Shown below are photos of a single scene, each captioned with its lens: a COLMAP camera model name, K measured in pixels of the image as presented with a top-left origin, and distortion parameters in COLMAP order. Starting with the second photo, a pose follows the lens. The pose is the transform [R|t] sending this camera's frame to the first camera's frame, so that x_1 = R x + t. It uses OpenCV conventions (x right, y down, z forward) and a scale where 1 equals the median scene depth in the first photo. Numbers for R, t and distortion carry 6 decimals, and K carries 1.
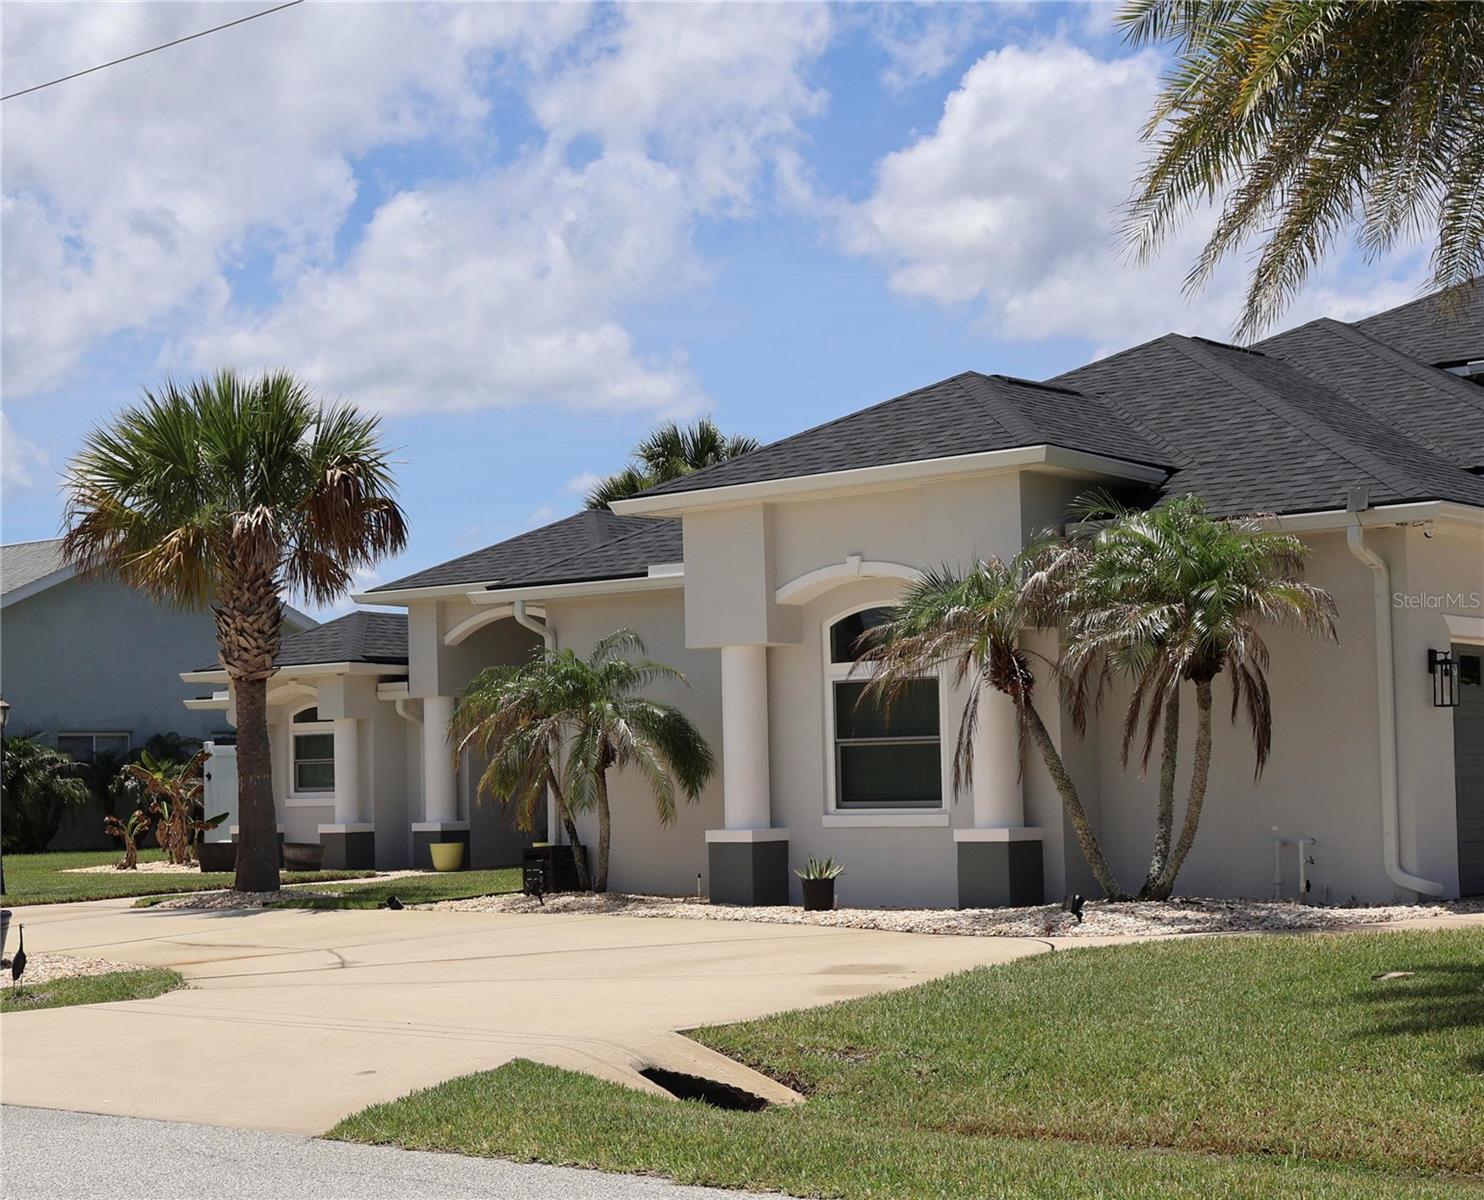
lens RADIAL K [[2776.7, 0, 742.0], [0, 2776.7, 600.0], [0, 0, 1]] dist [-0.023235, 0.054581]
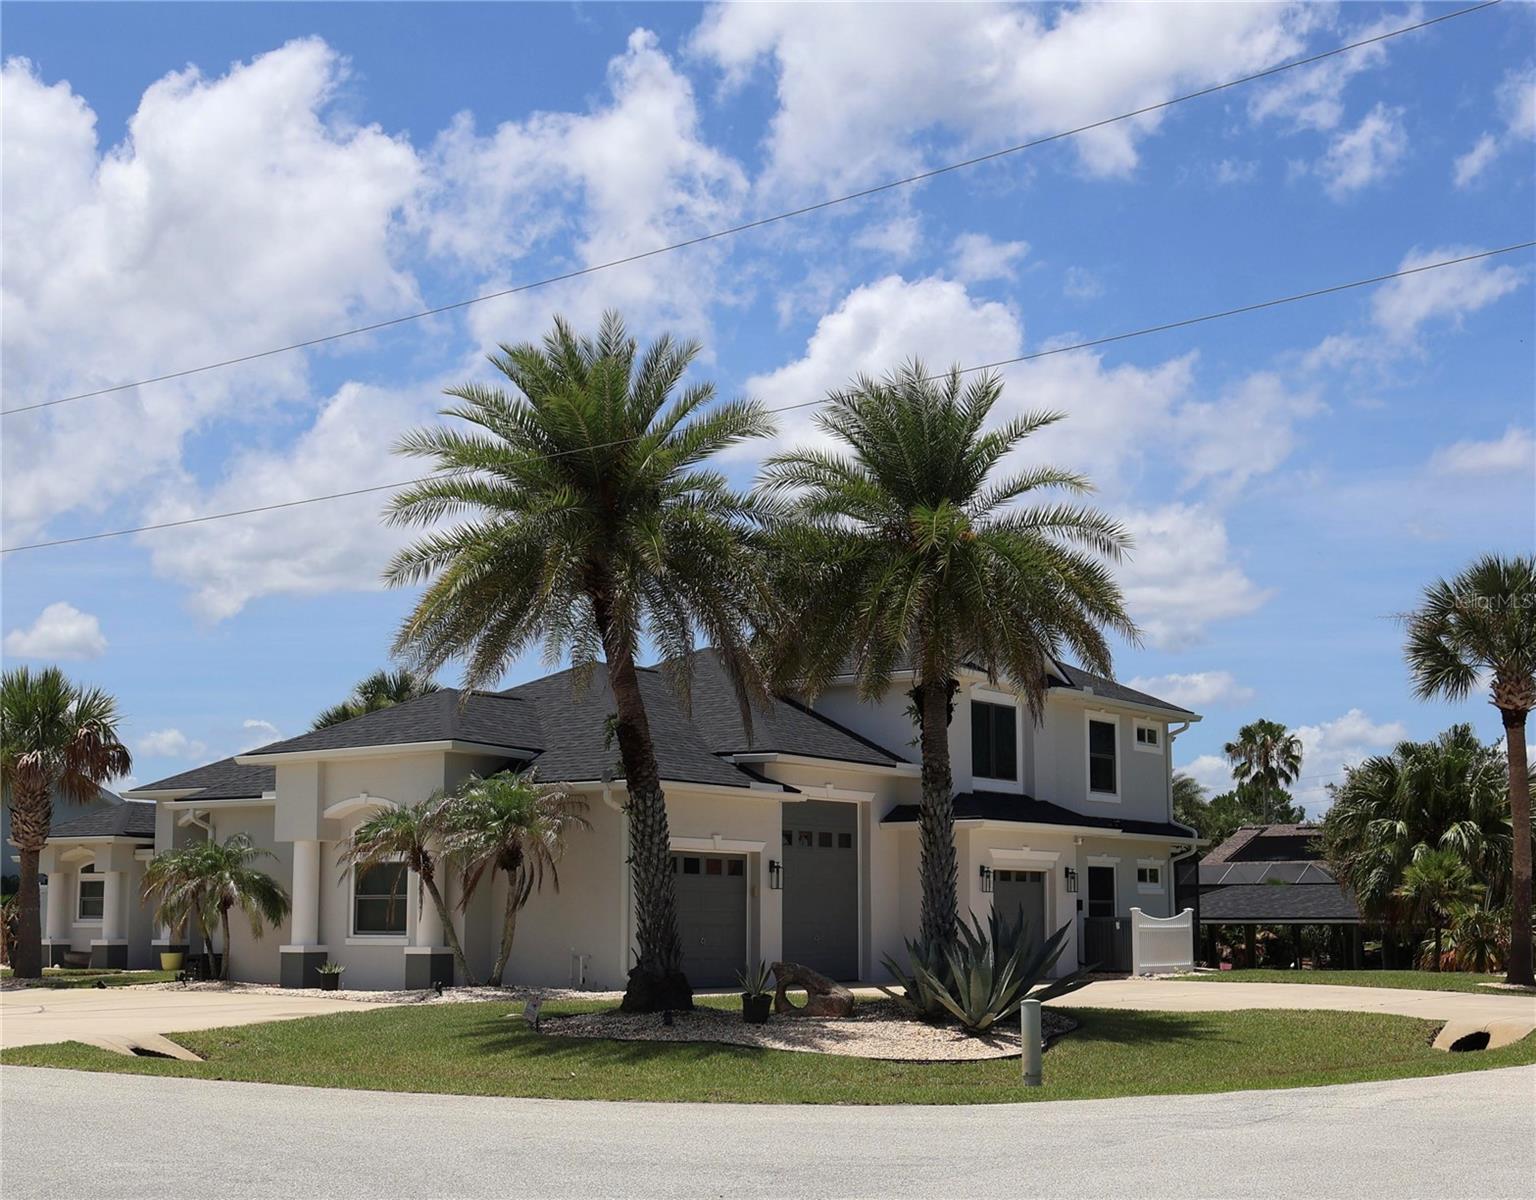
lens RADIAL K [[2162.1, 0, 768.0], [0, 2162.1, 600.0], [0, 0, 1]] dist [0.000480, -0.020425]
pose [[0.993522, 0.036351, 0.107670, 0.135448], [-0.027515, 0.996215, -0.082450, -0.030111], [-0.110260, 0.078953, 0.990762, -0.401814]]
